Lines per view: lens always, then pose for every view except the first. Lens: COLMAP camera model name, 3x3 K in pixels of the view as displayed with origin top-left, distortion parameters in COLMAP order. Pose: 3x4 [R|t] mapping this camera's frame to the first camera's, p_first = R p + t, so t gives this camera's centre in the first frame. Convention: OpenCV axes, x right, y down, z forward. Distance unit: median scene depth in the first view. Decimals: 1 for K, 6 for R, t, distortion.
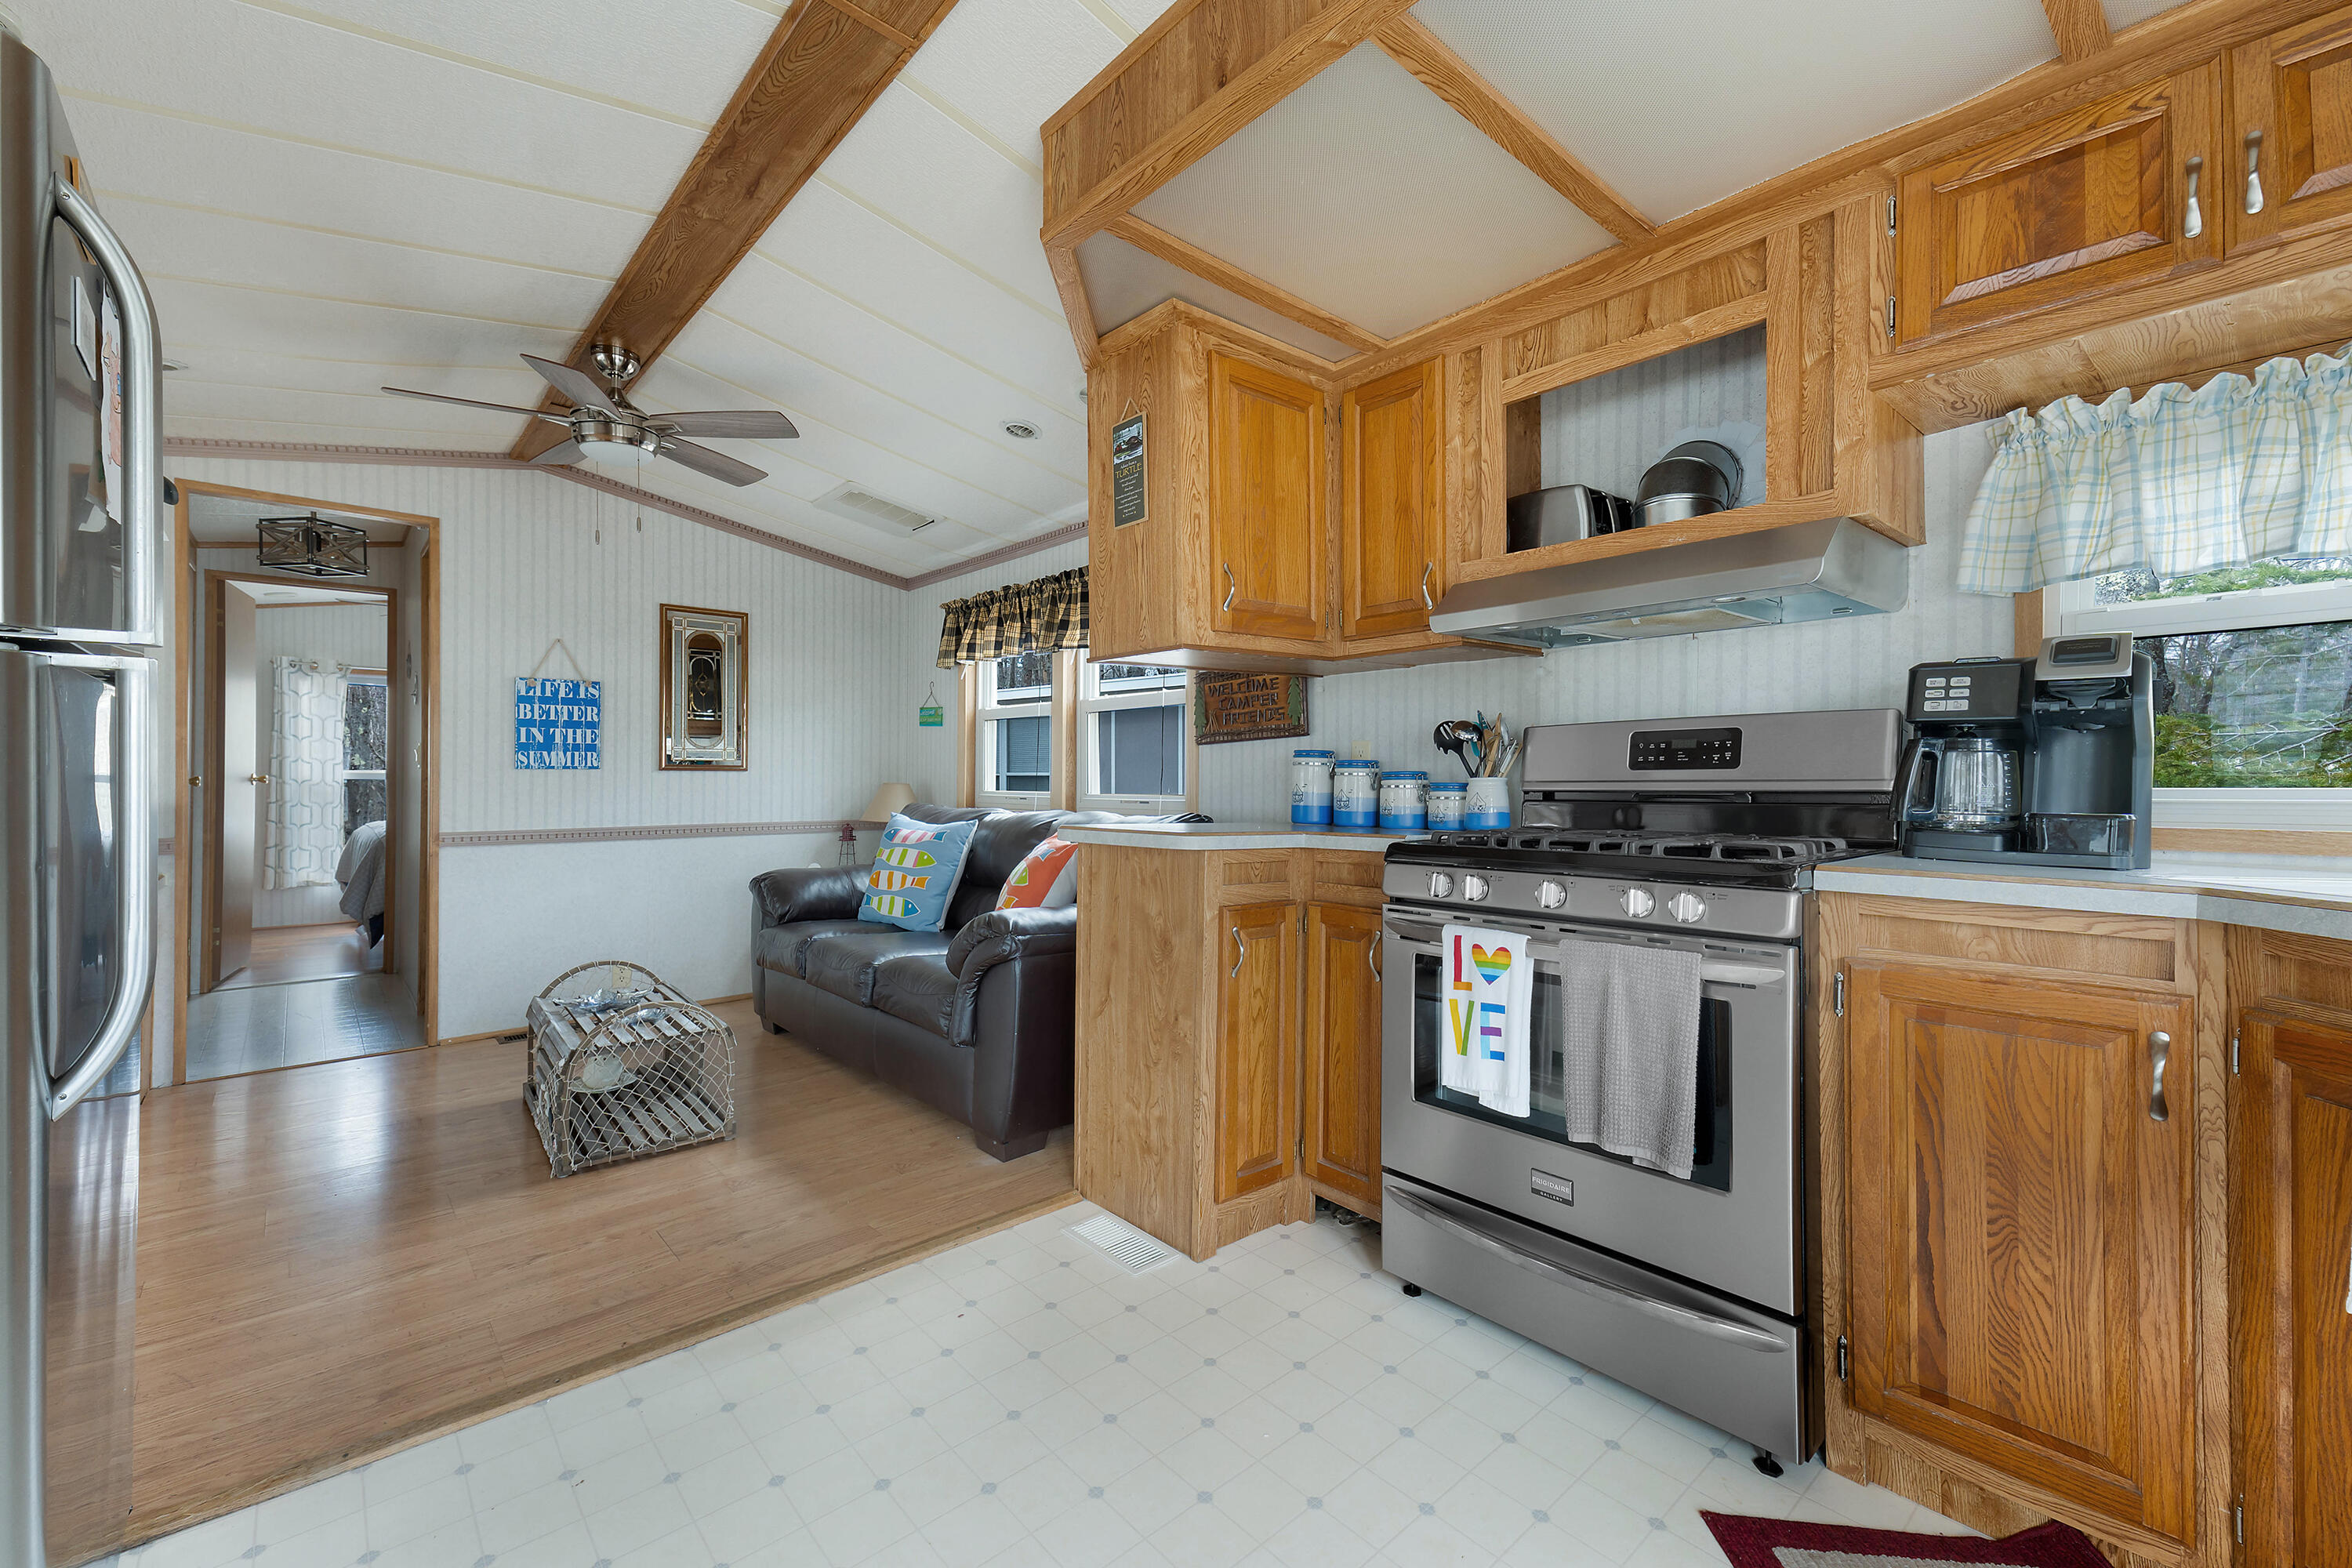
lens RADIAL K [[961.8, 0, 1186.0], [0, 961.8, 769.2], [0, 0, 1]] dist [0.014778, -0.002340]
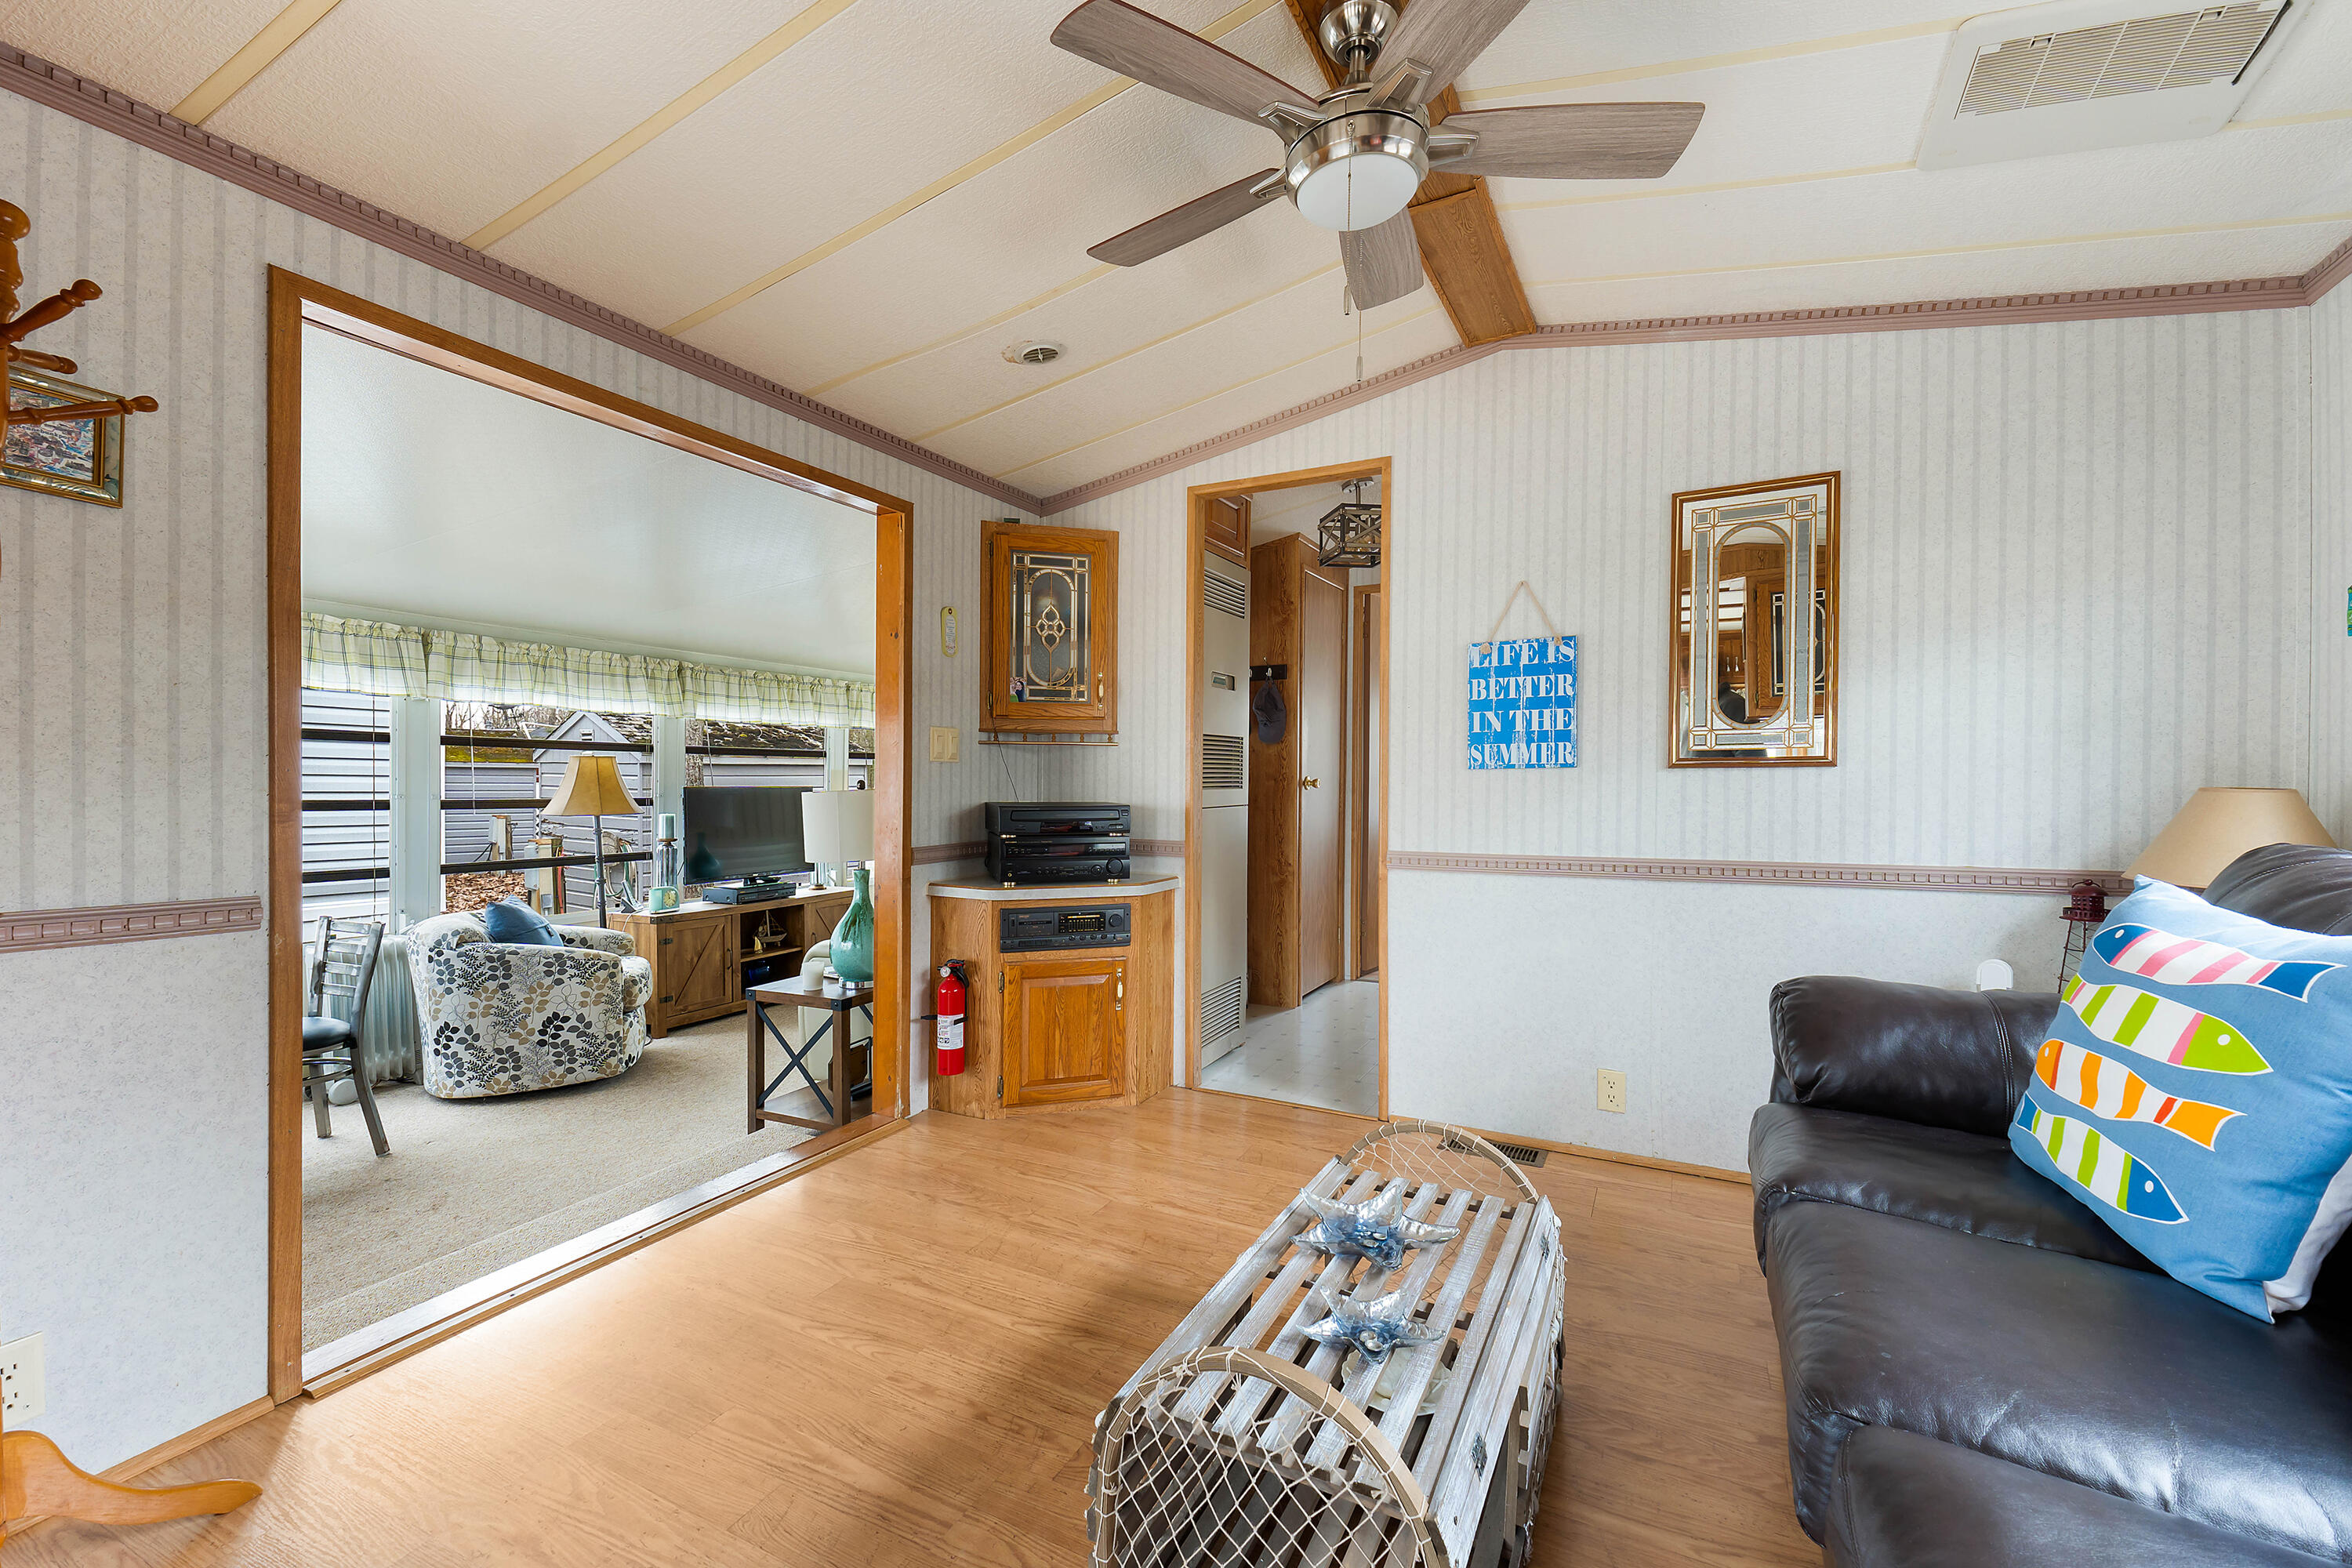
lens RADIAL K [[961.8, 0, 1161.6], [0, 961.8, 779.6], [0, 0, 1]] dist [0.014778, -0.002340]
pose [[0.327958, -0.004697, -0.944680, -0.080635], [0.016060, 0.999871, 0.000604, 0.003069], [0.944556, -0.015370, 0.327991, 0.526887]]
